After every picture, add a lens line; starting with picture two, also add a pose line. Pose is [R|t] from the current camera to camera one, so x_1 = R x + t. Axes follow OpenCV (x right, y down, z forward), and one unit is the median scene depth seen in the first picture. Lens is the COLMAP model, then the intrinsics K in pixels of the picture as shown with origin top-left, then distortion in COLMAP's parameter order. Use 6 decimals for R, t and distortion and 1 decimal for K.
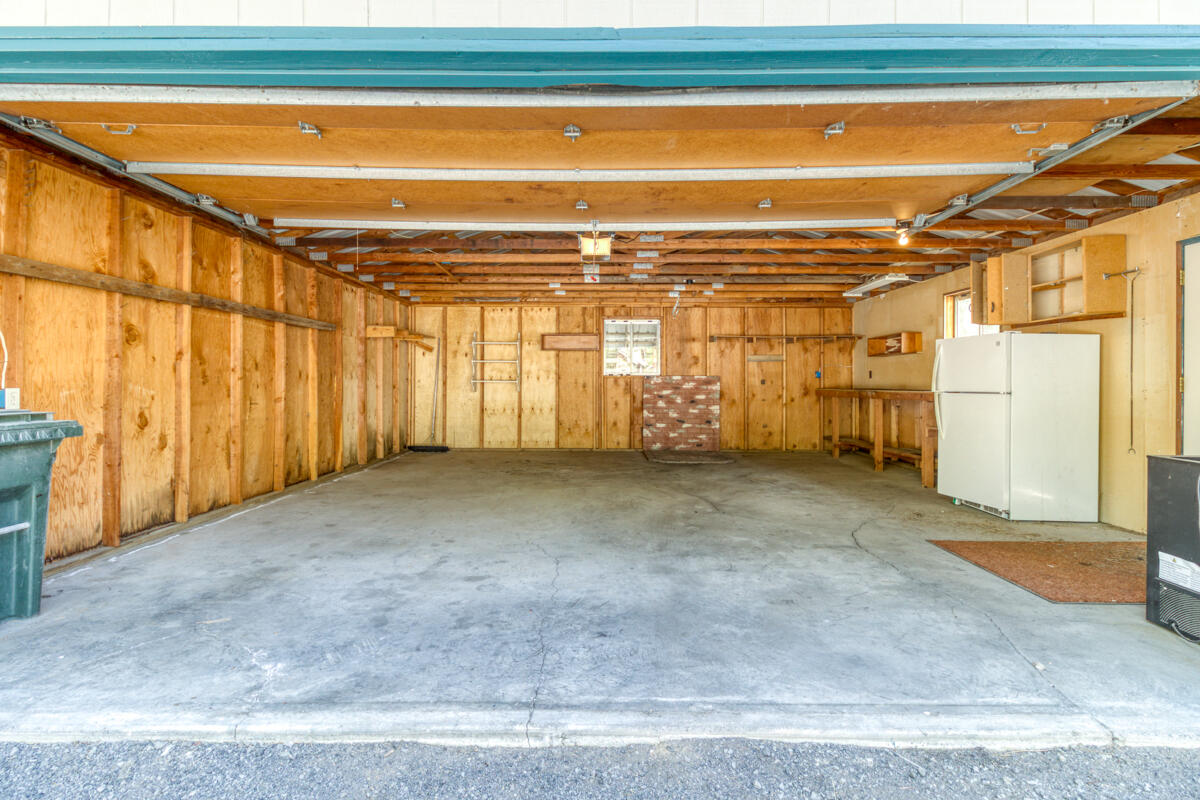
lens RADIAL K [[560.8, 0, 597.1], [0, 560.8, 388.8], [0, 0, 1]] dist [0.014848, -0.011727]
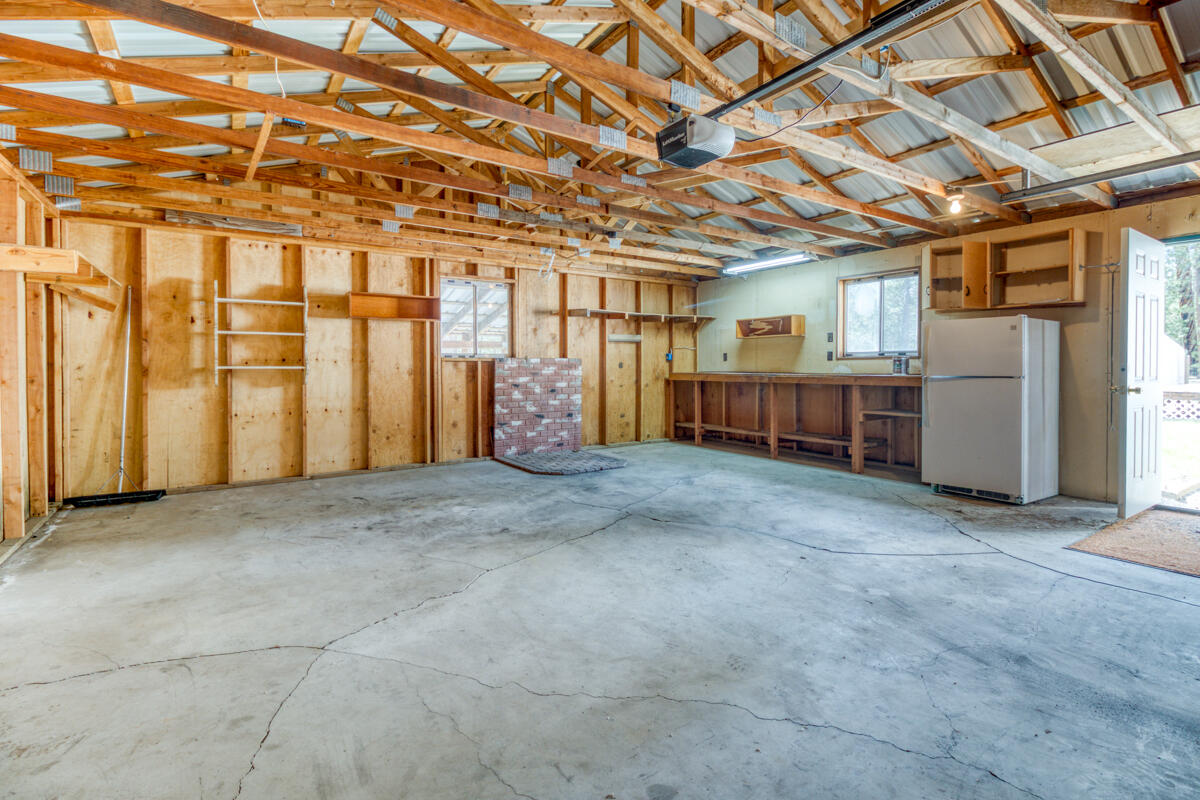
lens RADIAL K [[560.8, 0, 613.0], [0, 560.8, 374.0], [0, 0, 1]] dist [0.014848, -0.011727]
pose [[0.814410, -0.014958, 0.580097, -0.220404], [0.010535, 0.999884, 0.010993, -0.008436], [-0.580194, -0.002841, 0.814473, 0.304449]]
